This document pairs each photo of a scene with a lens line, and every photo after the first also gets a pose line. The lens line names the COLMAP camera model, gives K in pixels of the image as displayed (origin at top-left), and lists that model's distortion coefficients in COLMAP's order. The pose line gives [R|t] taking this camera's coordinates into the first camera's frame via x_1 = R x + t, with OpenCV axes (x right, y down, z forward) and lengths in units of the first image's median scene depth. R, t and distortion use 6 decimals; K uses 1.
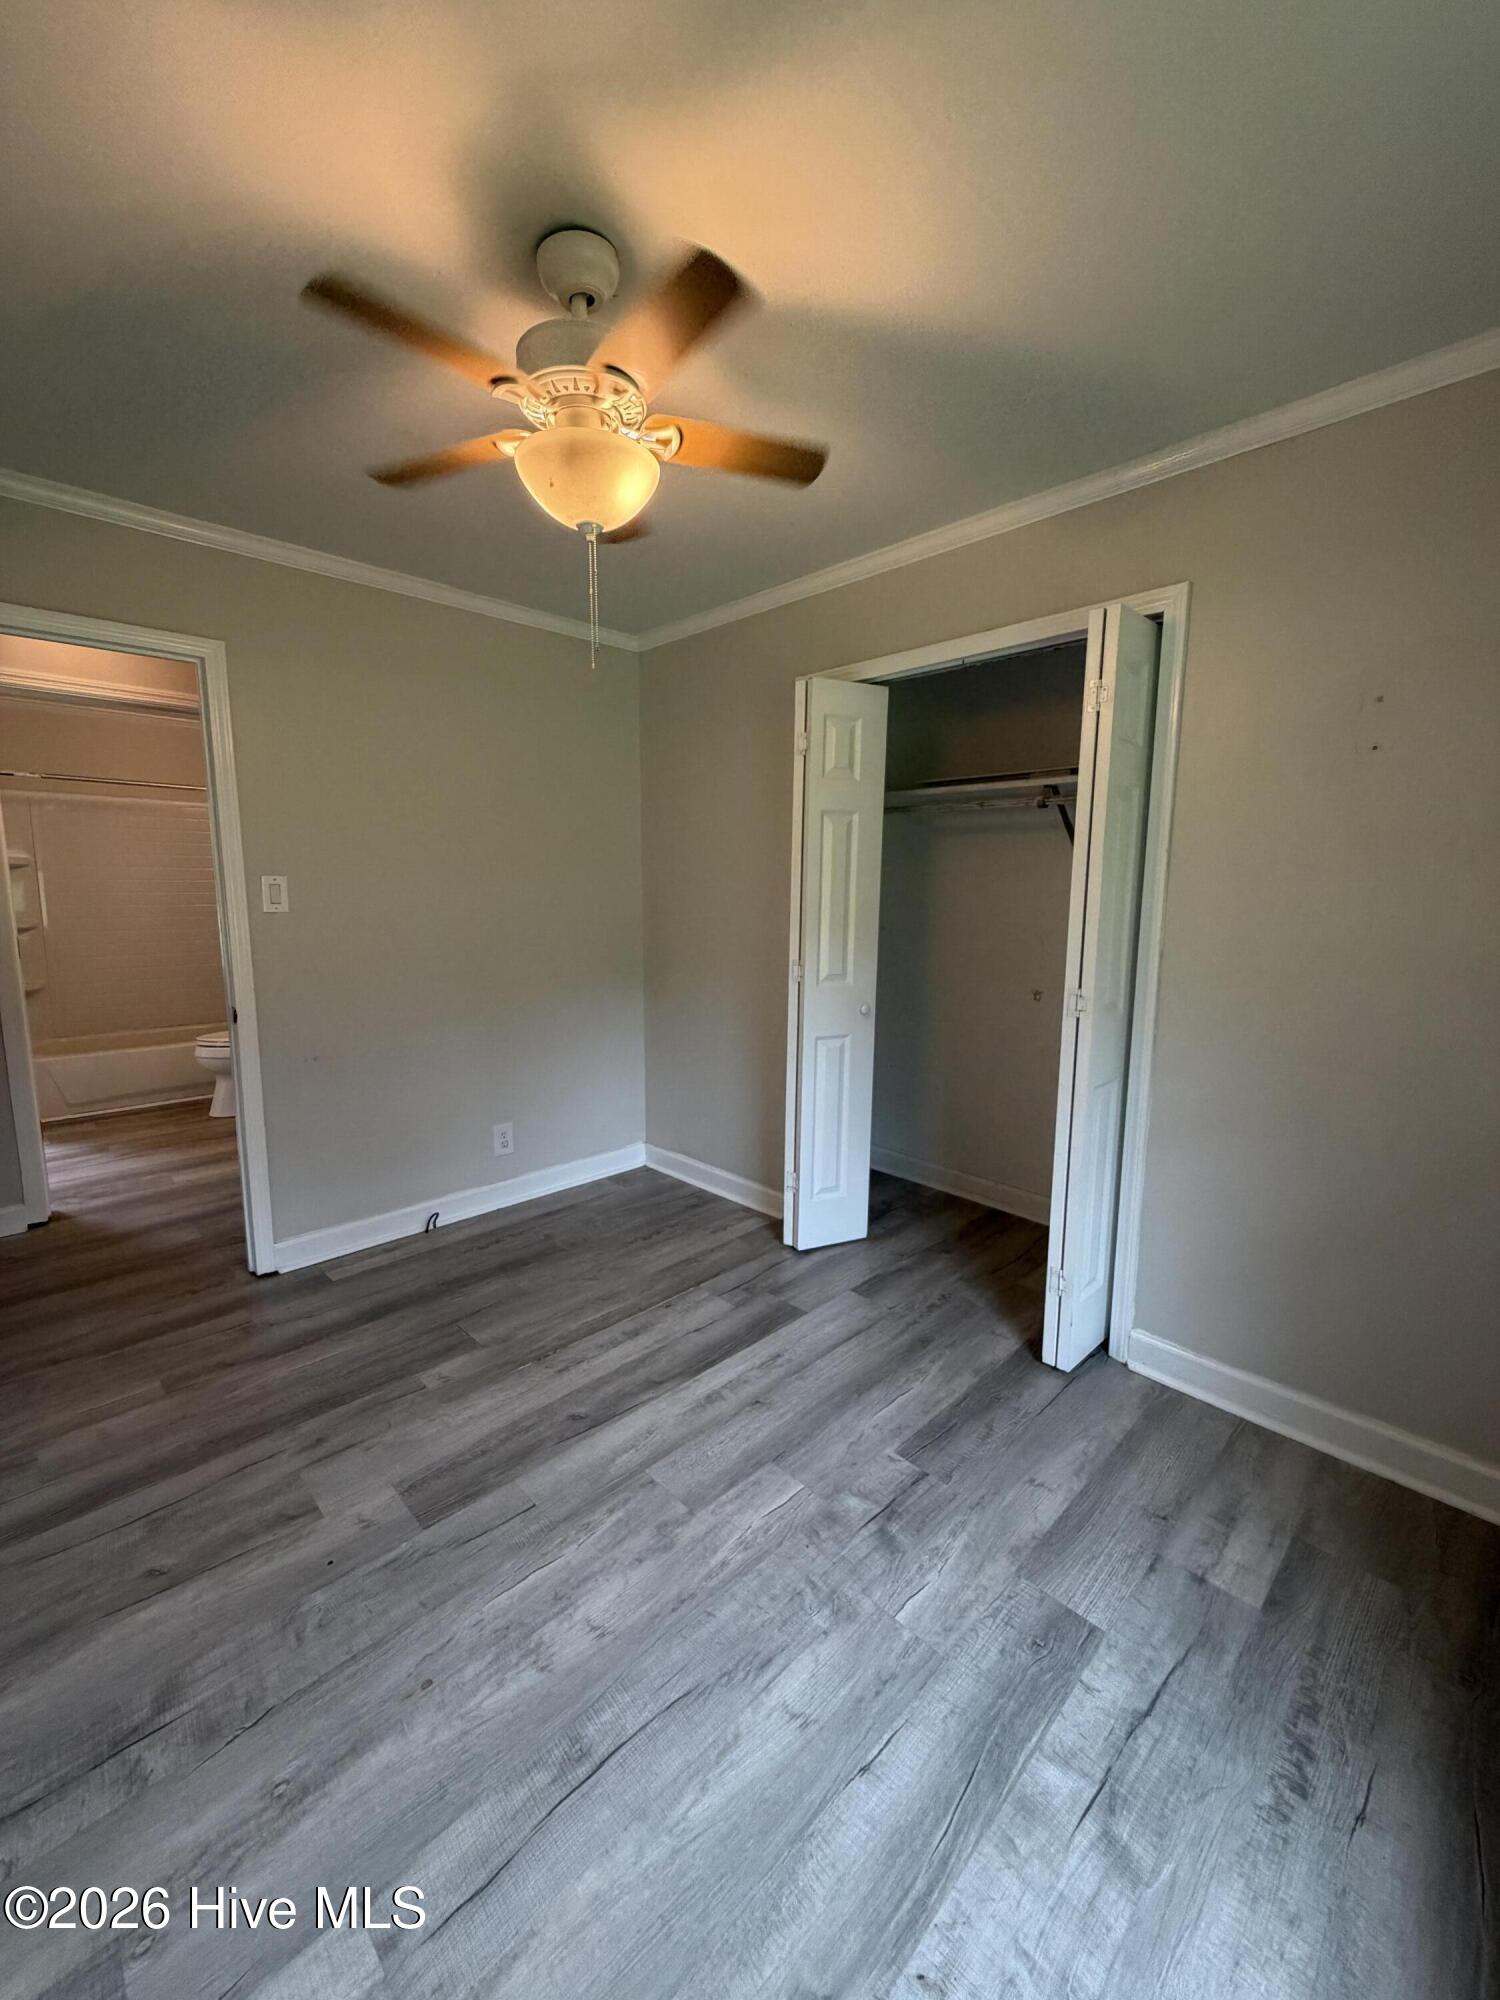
lens RADIAL K [[803.2, 0, 747.2], [0, 803.2, 998.0], [0, 0, 1]] dist [0.005545, -0.000179]
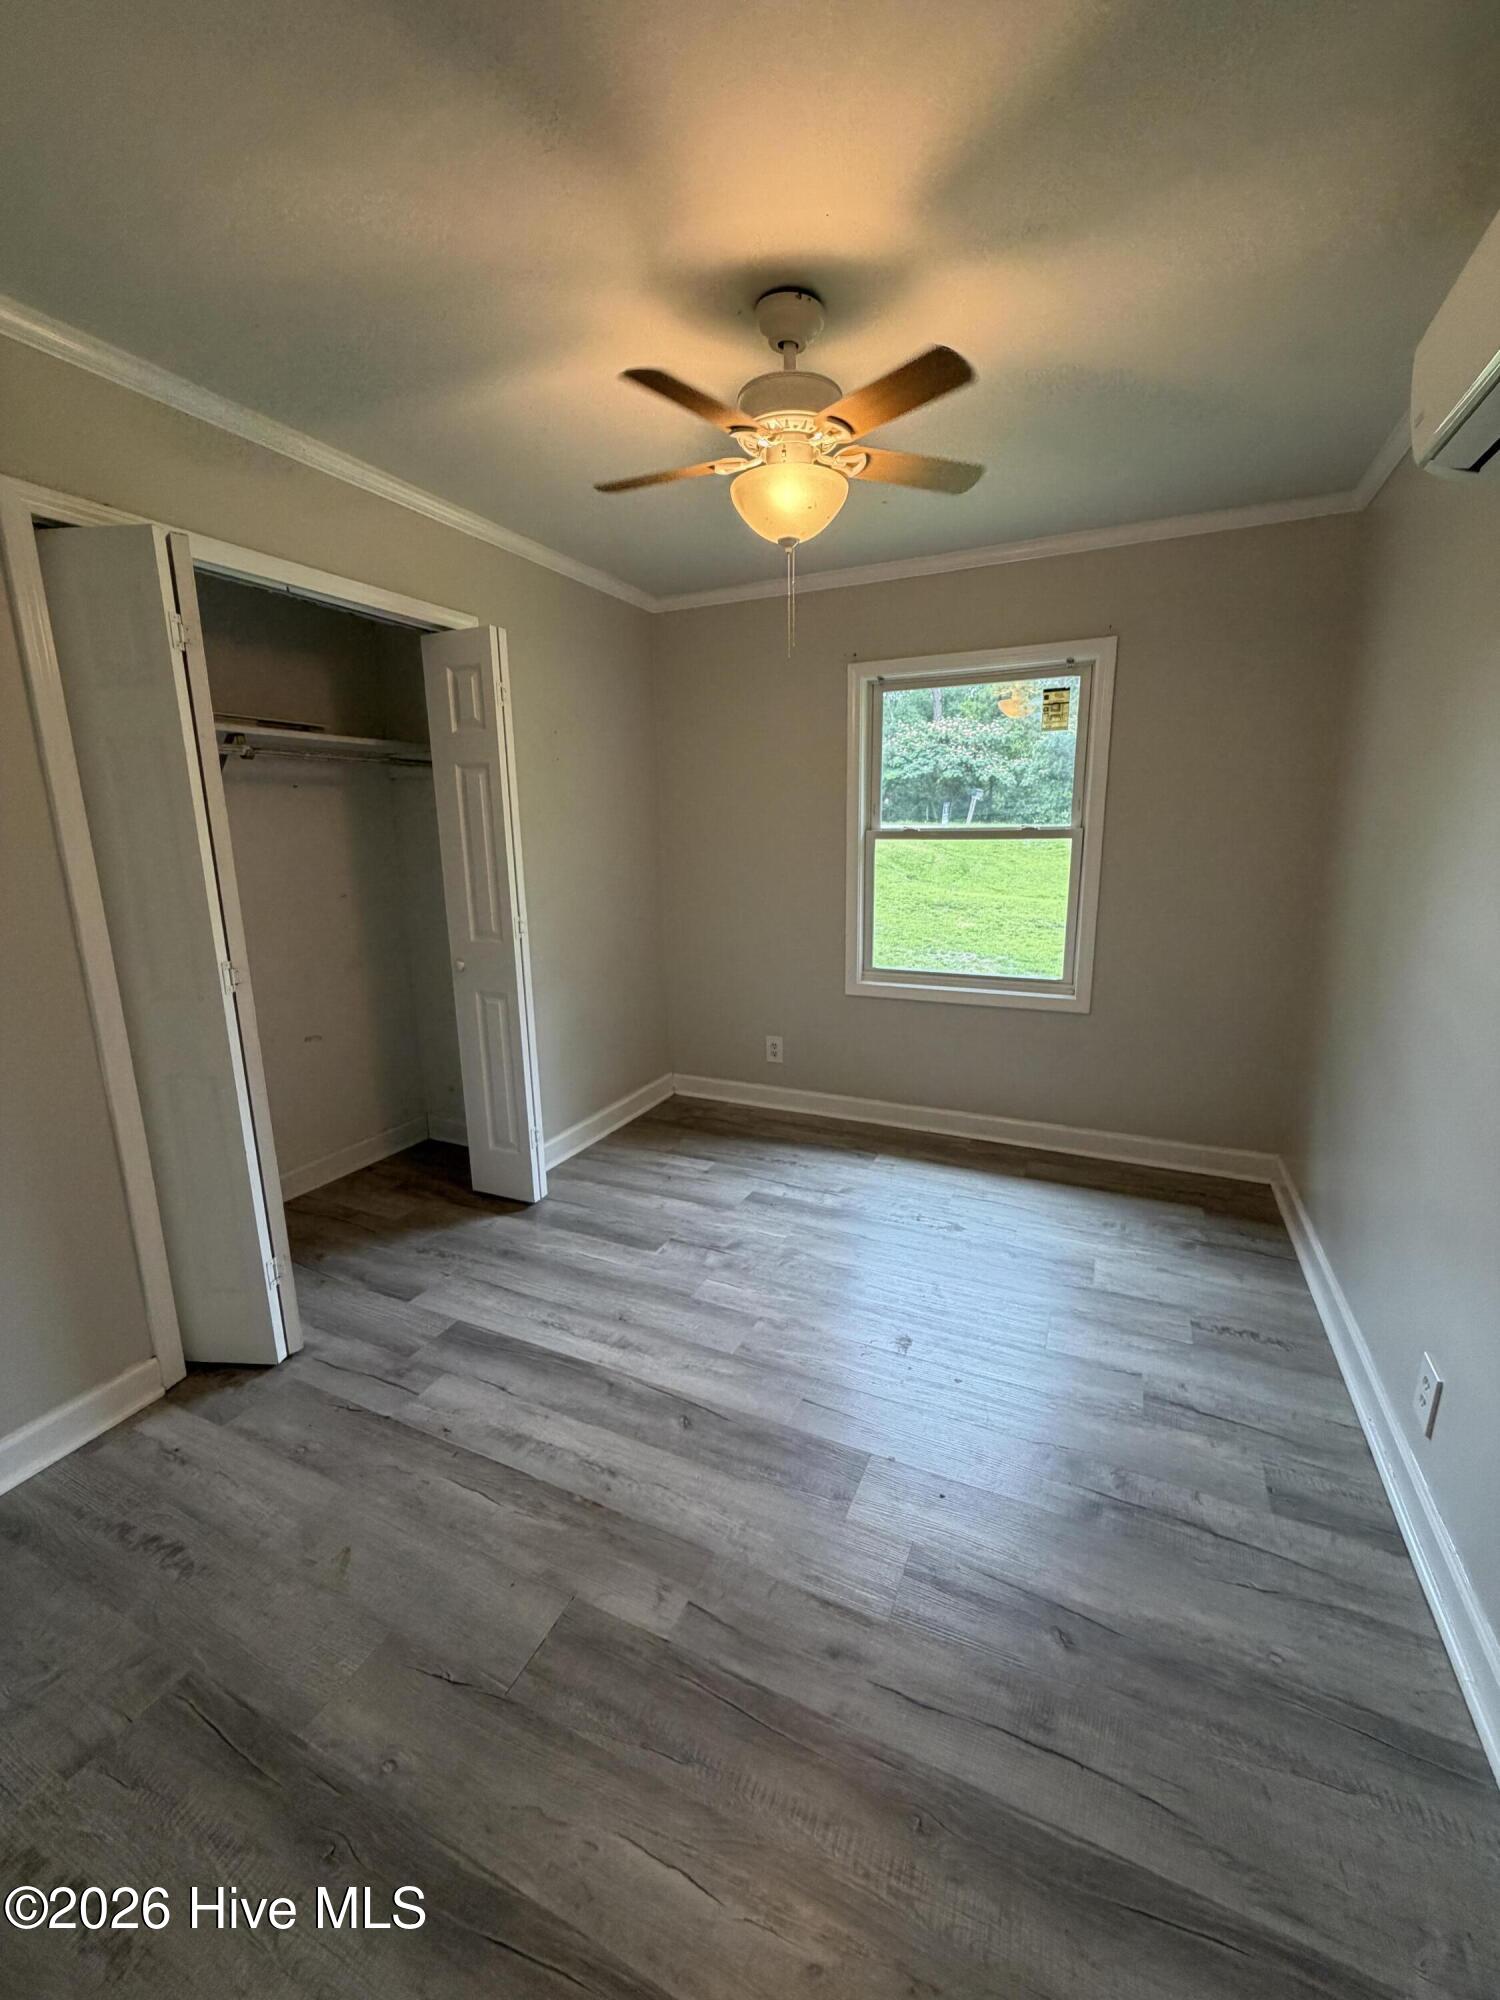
lens RADIAL K [[803.2, 0, 743.7], [0, 803.2, 1005.8], [0, 0, 1]] dist [0.005545, -0.000179]
pose [[-0.351086, -0.201945, 0.914307, -1.017584], [0.149999, 0.951725, 0.267807, -0.180599], [-0.924250, 0.231169, -0.303846, 1.144177]]
